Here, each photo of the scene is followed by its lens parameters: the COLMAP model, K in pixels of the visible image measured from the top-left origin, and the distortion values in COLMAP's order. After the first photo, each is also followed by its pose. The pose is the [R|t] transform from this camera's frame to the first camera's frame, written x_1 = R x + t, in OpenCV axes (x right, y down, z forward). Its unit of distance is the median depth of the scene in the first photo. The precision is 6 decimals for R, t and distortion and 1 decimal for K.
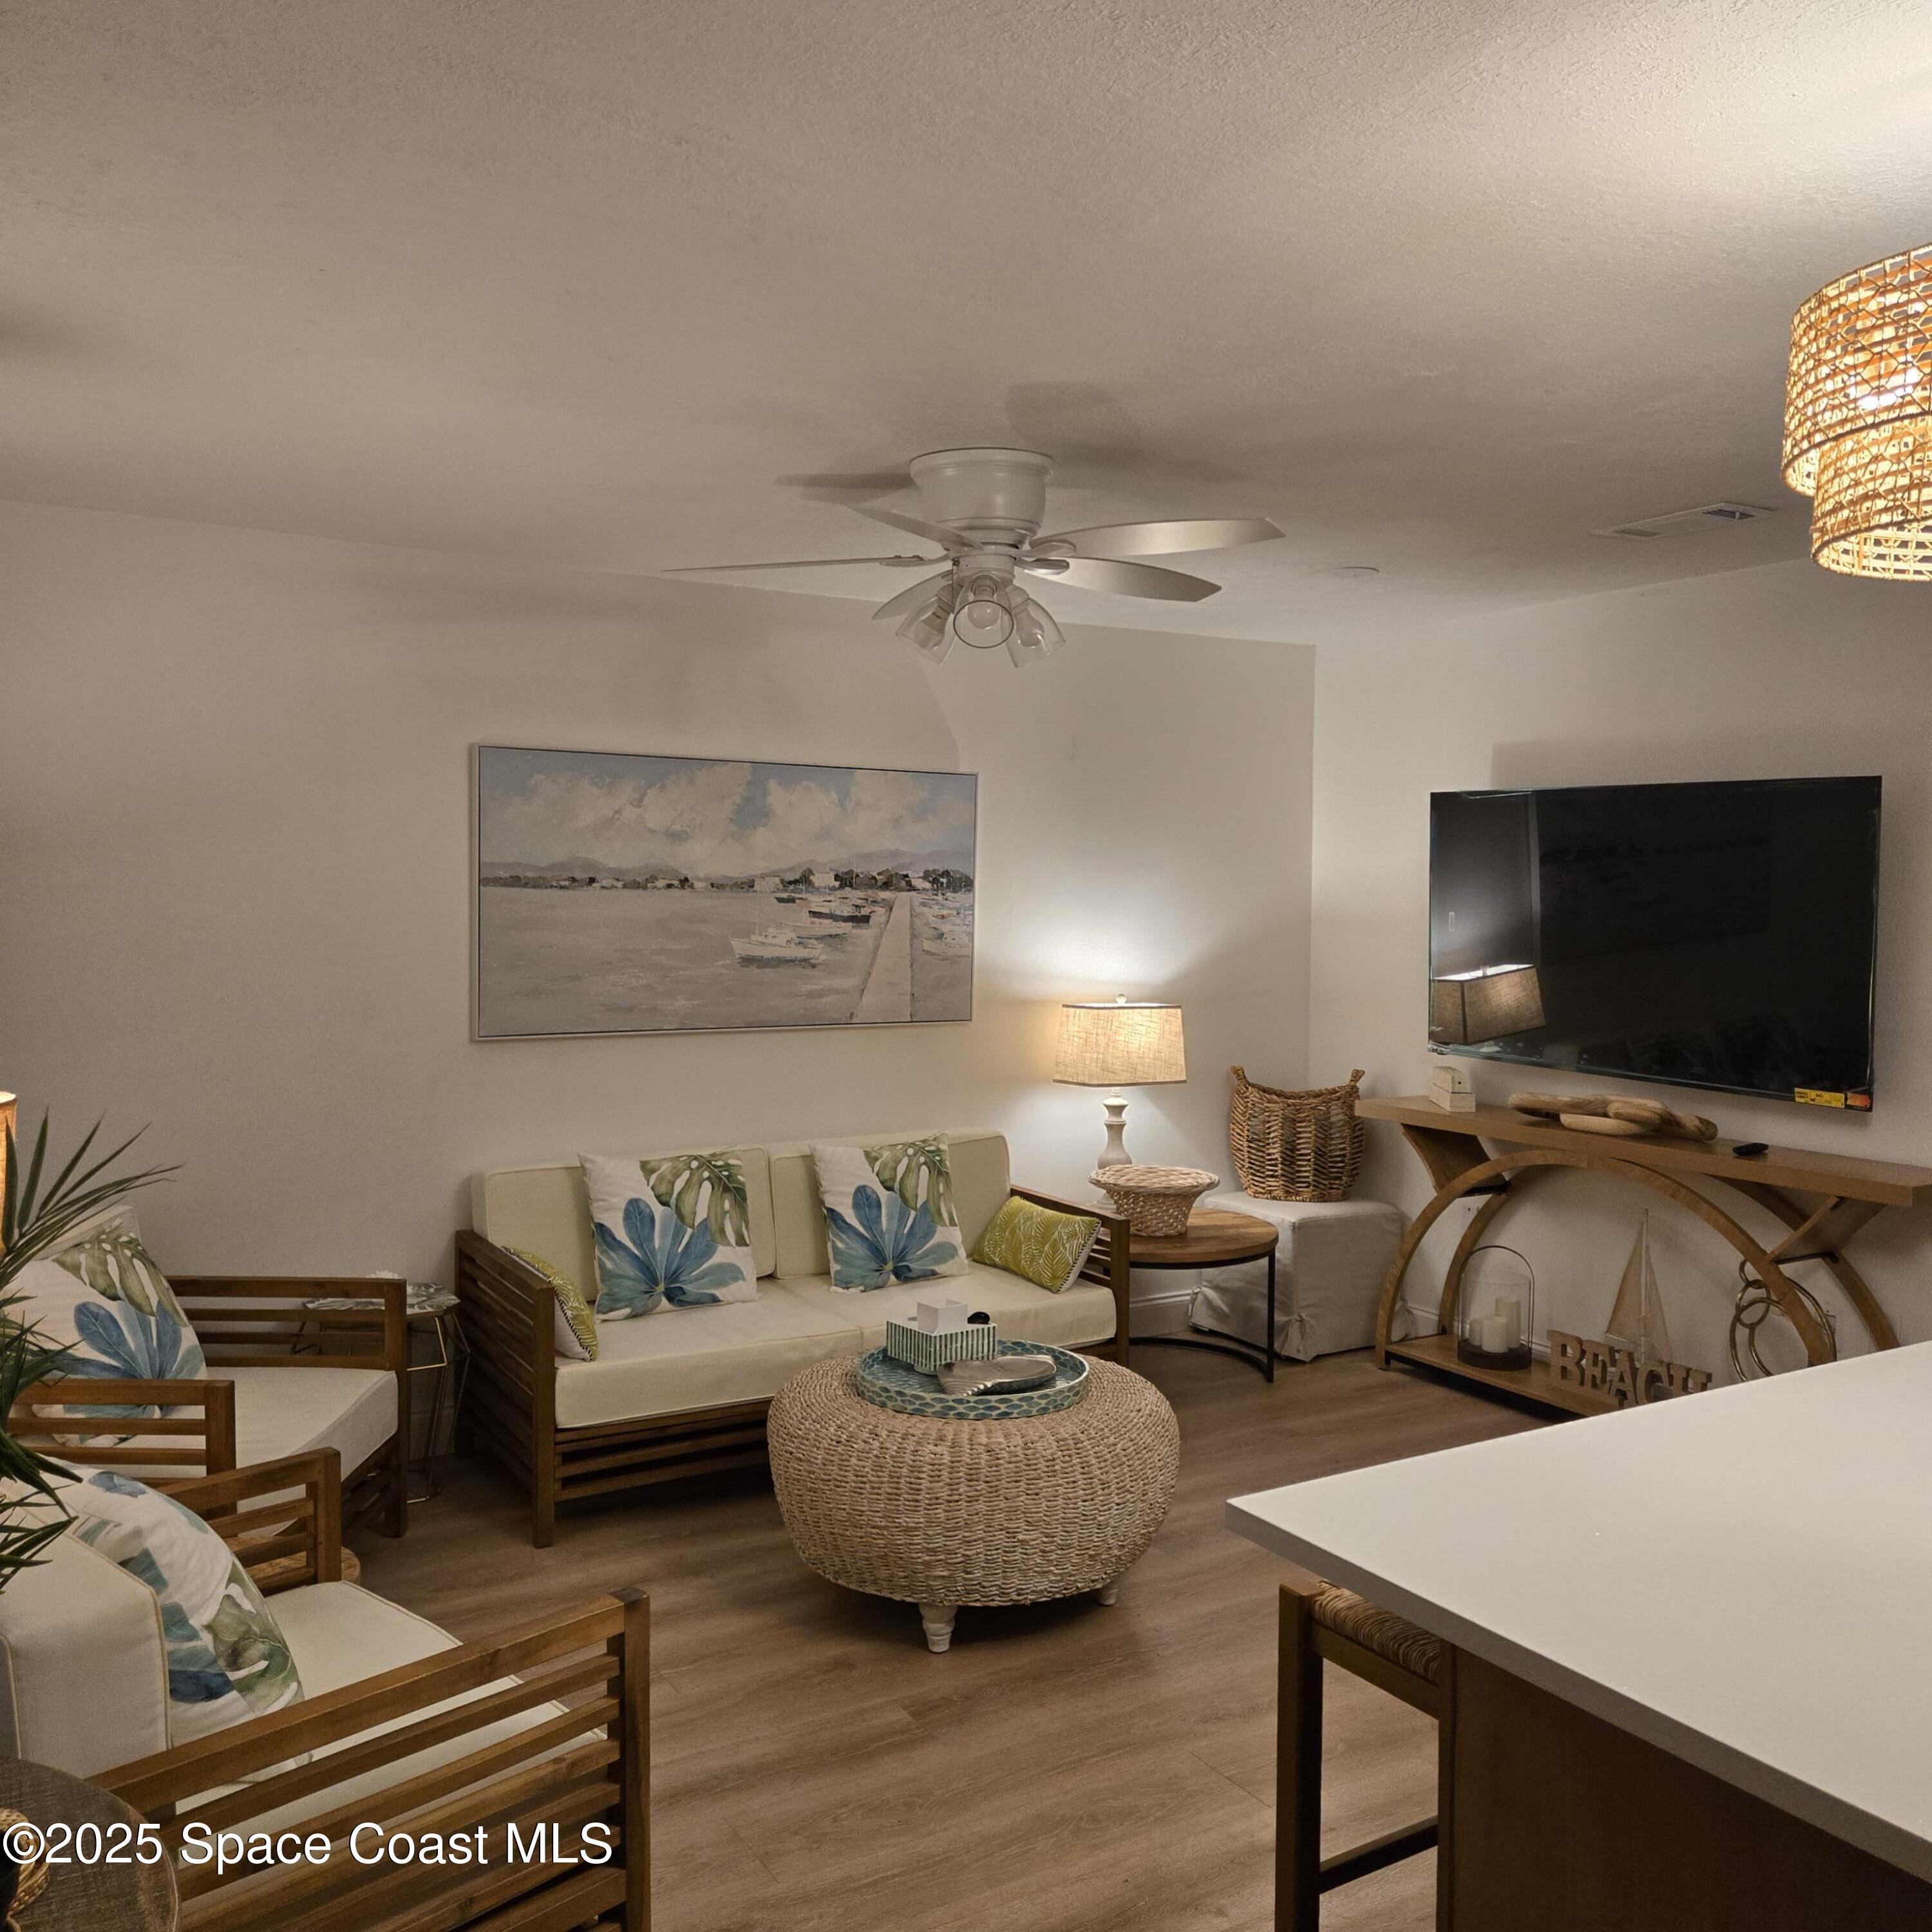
lens RADIAL K [[1721.1, 0, 973.7], [0, 1721.1, 967.5], [0, 0, 1]] dist [0.047390, -0.029219]
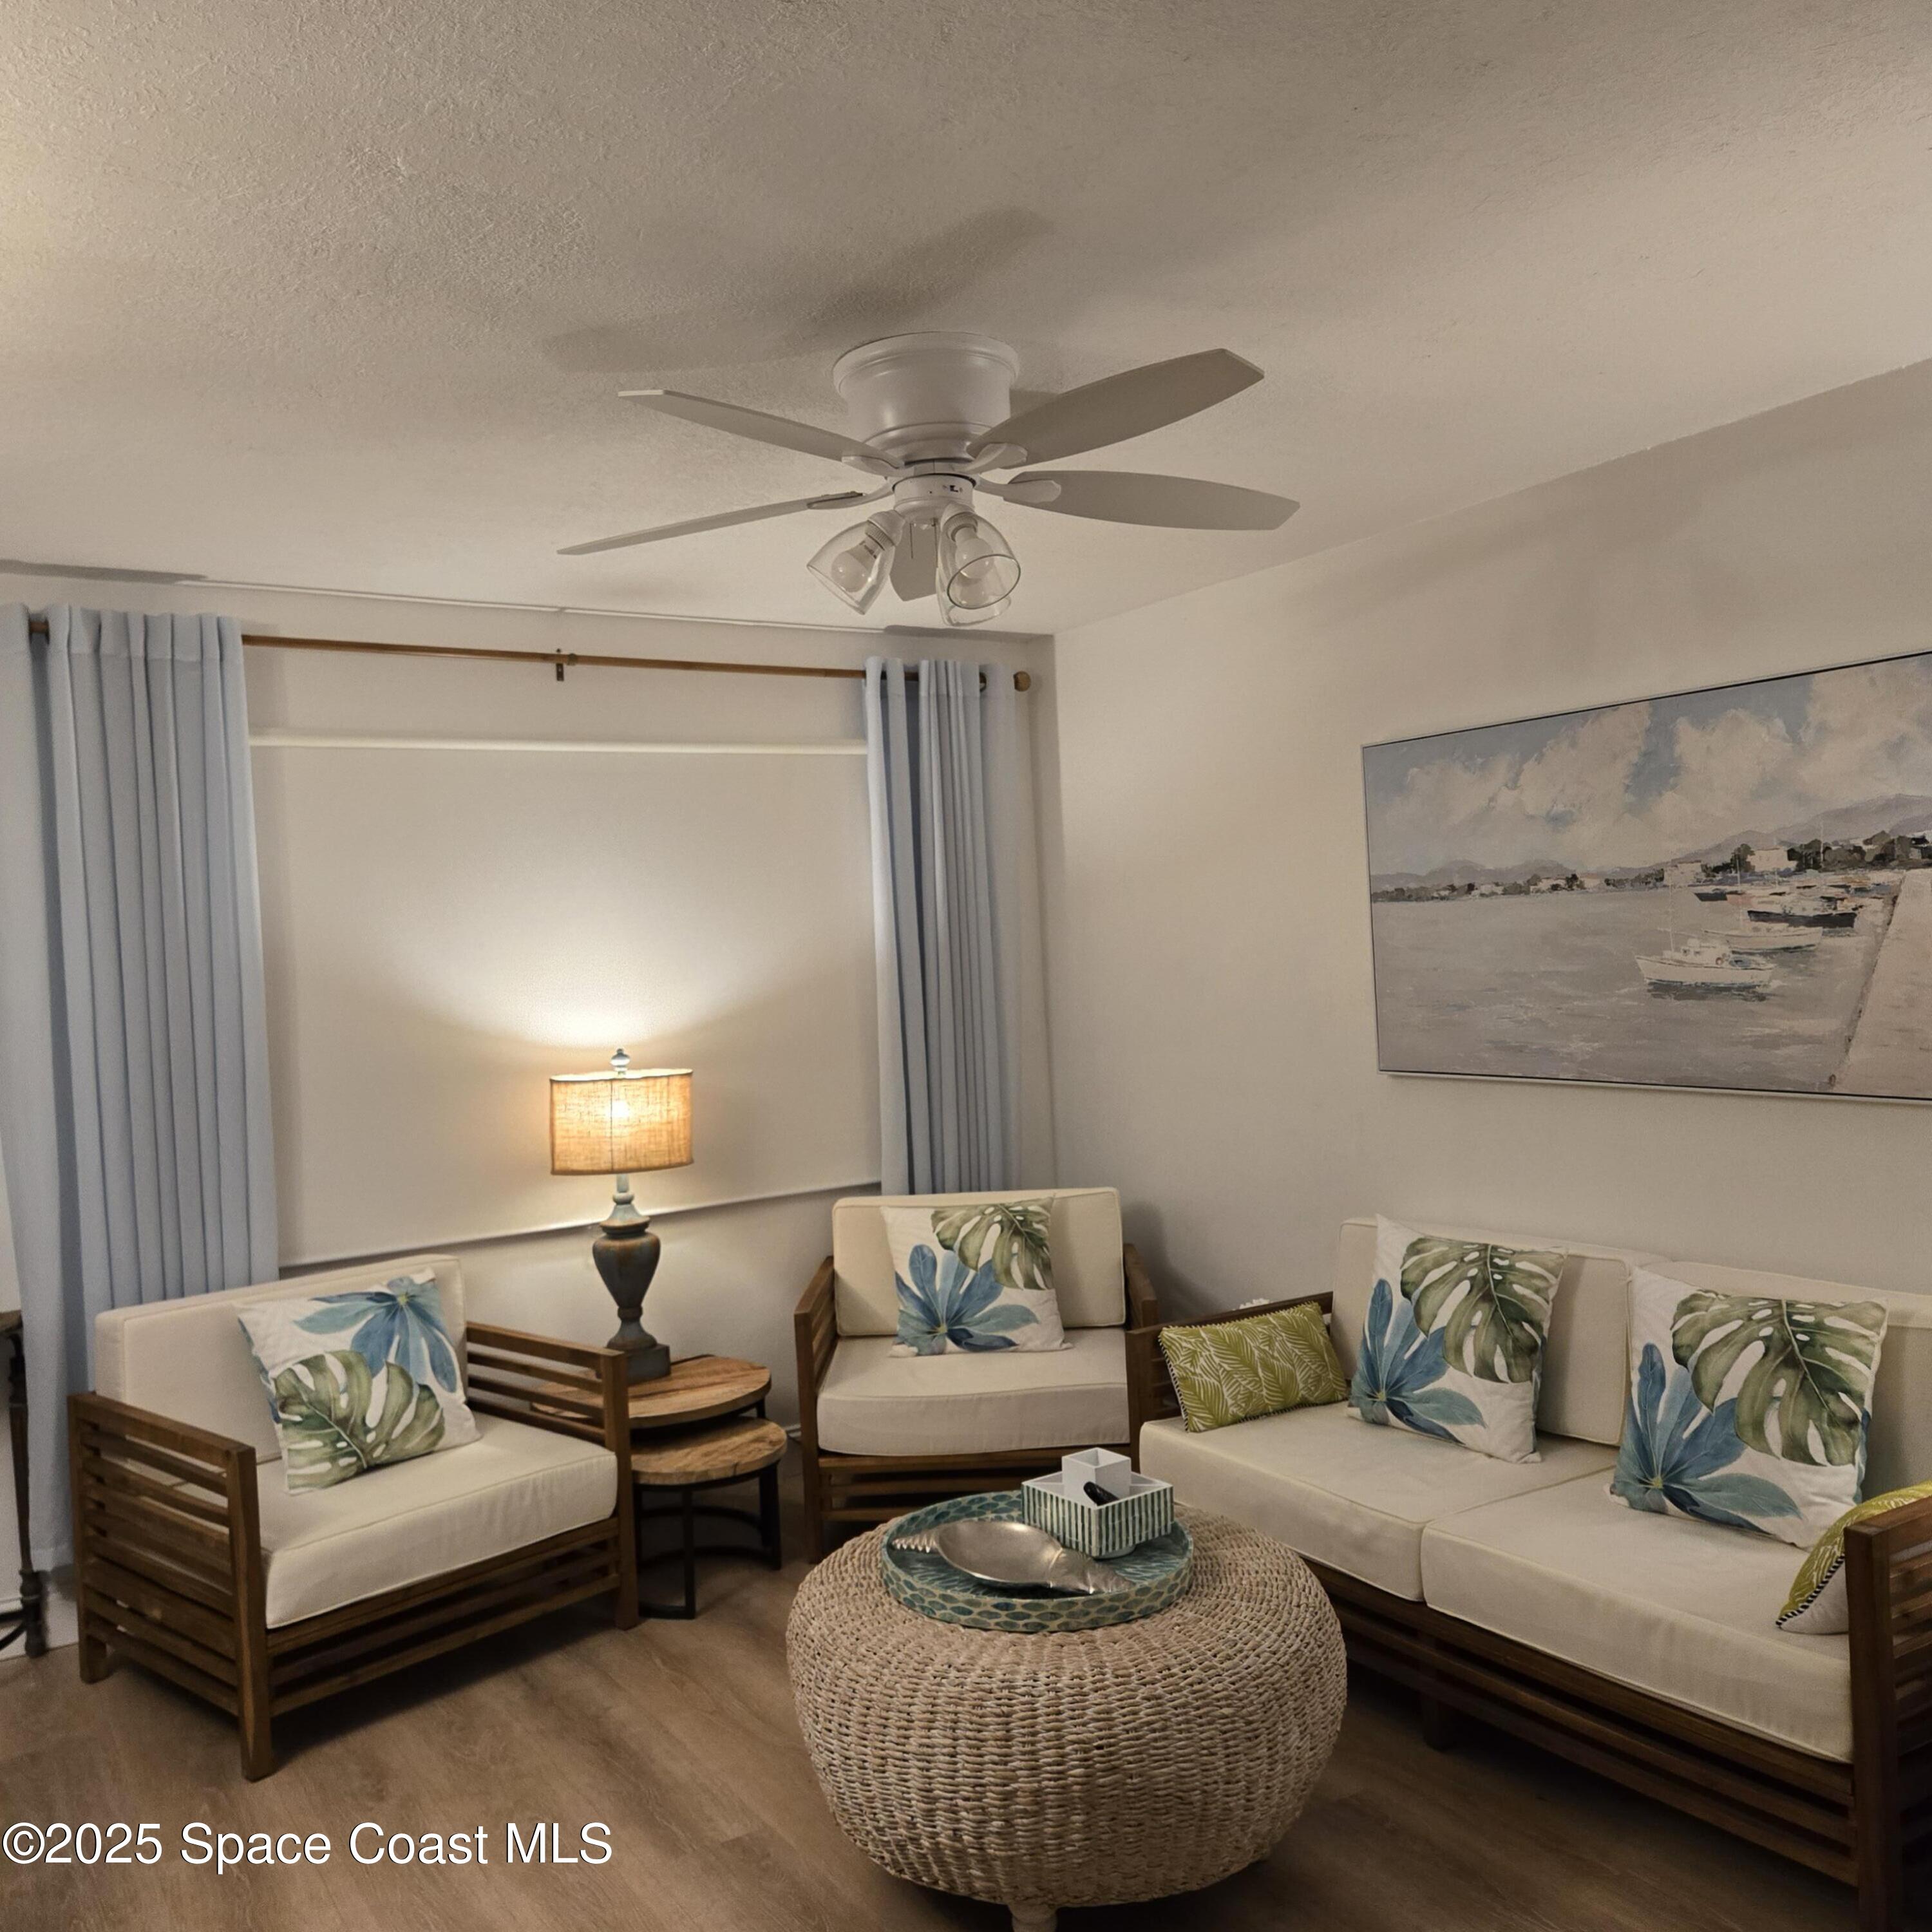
lens RADIAL K [[1721.1, 0, 959.1], [0, 1721.1, 966.8], [0, 0, 1]] dist [0.047390, -0.029219]
pose [[0.006640, 0.001722, -0.999976, 0.557281], [0.005285, 0.999984, 0.001757, -0.015127], [0.999964, -0.005296, 0.006631, 0.715808]]
